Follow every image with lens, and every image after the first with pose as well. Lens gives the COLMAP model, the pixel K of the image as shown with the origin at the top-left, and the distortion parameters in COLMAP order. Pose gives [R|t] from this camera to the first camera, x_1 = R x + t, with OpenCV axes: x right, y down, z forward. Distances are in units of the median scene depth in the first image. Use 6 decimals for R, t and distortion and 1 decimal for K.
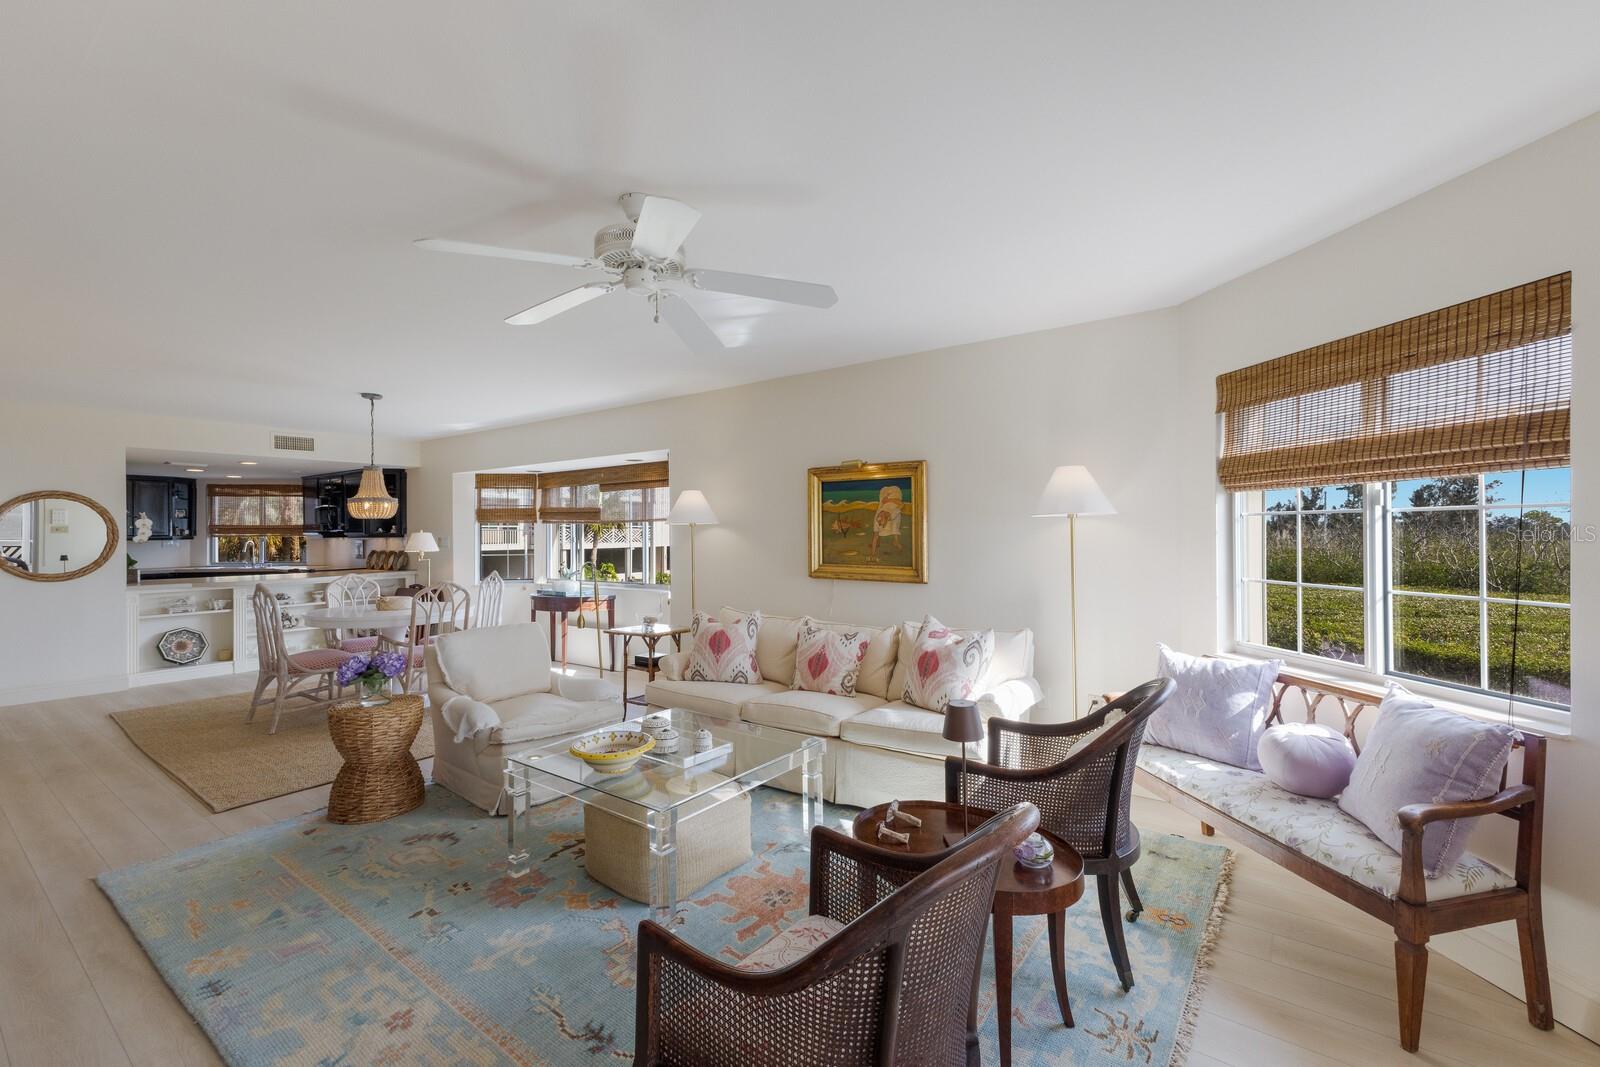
lens RADIAL K [[682.1, 0, 796.9], [0, 682.1, 531.2], [0, 0, 1]] dist [0.020383, -0.000752]
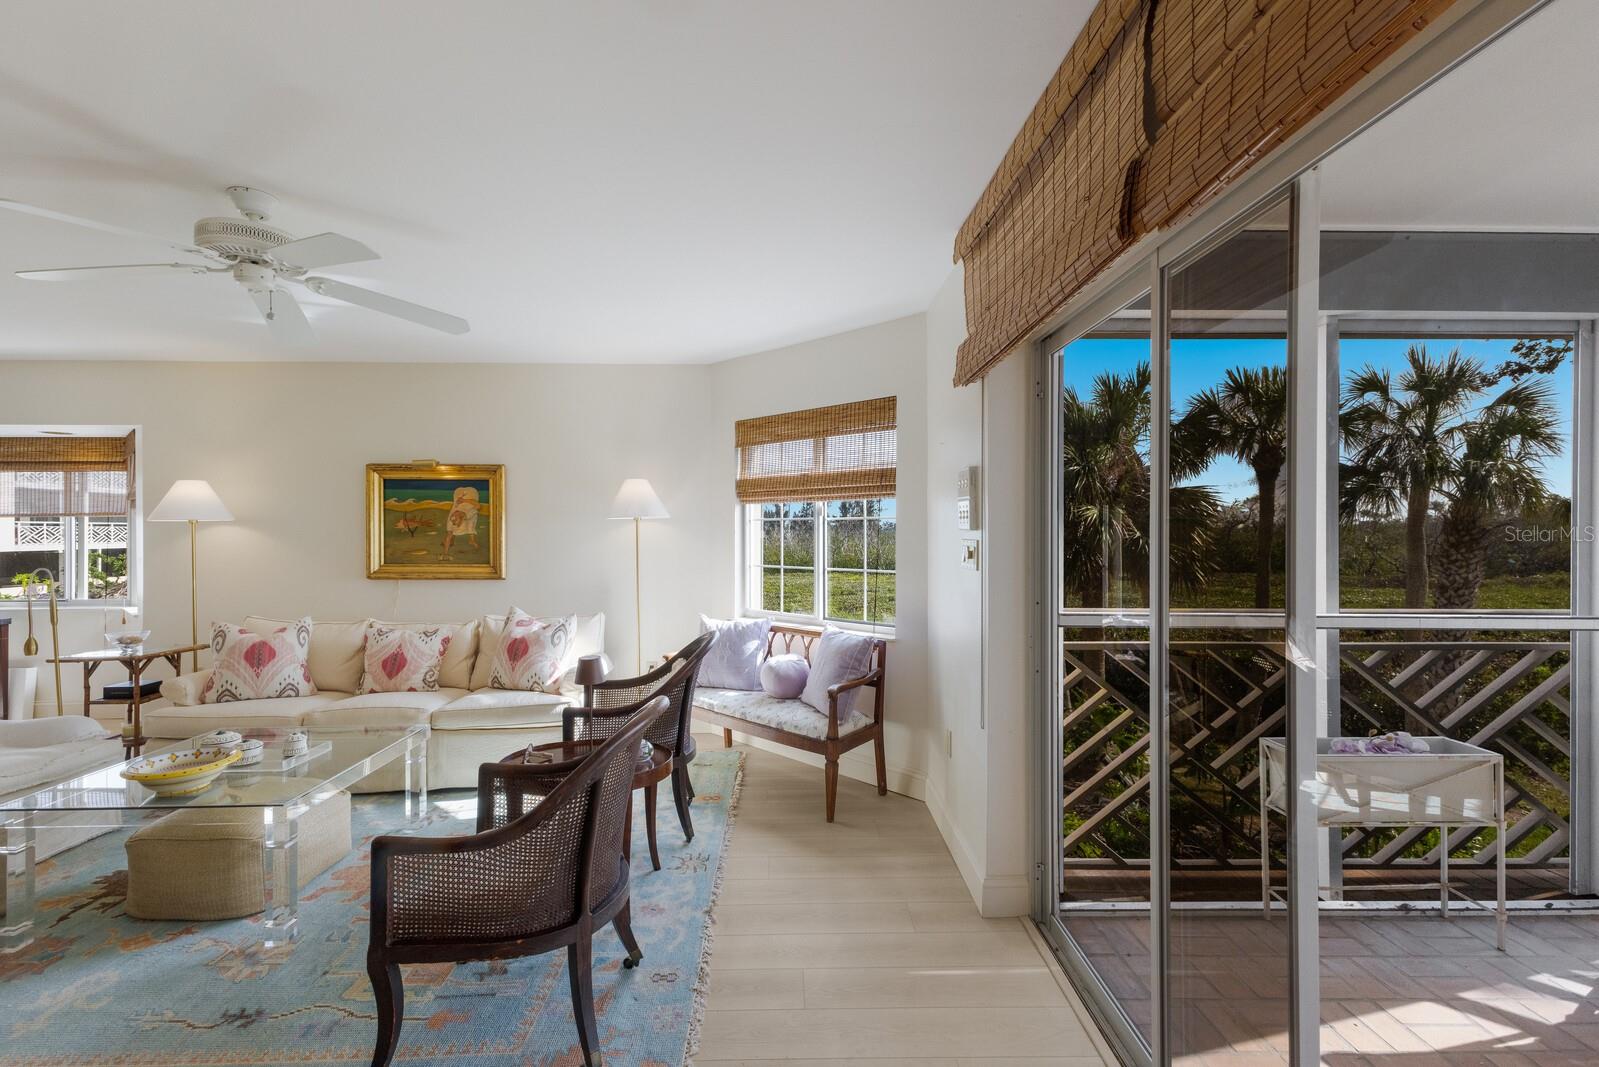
lens RADIAL K [[684.9, 0, 799.5], [0, 684.9, 533.5], [0, 0, 1]] dist [0.001485, 0.000094]
pose [[0.785577, 0.002214, 0.618760, -0.174166], [-0.004490, 0.999988, 0.002122, 0.000057], [-0.618747, -0.004446, 0.785577, -0.208651]]
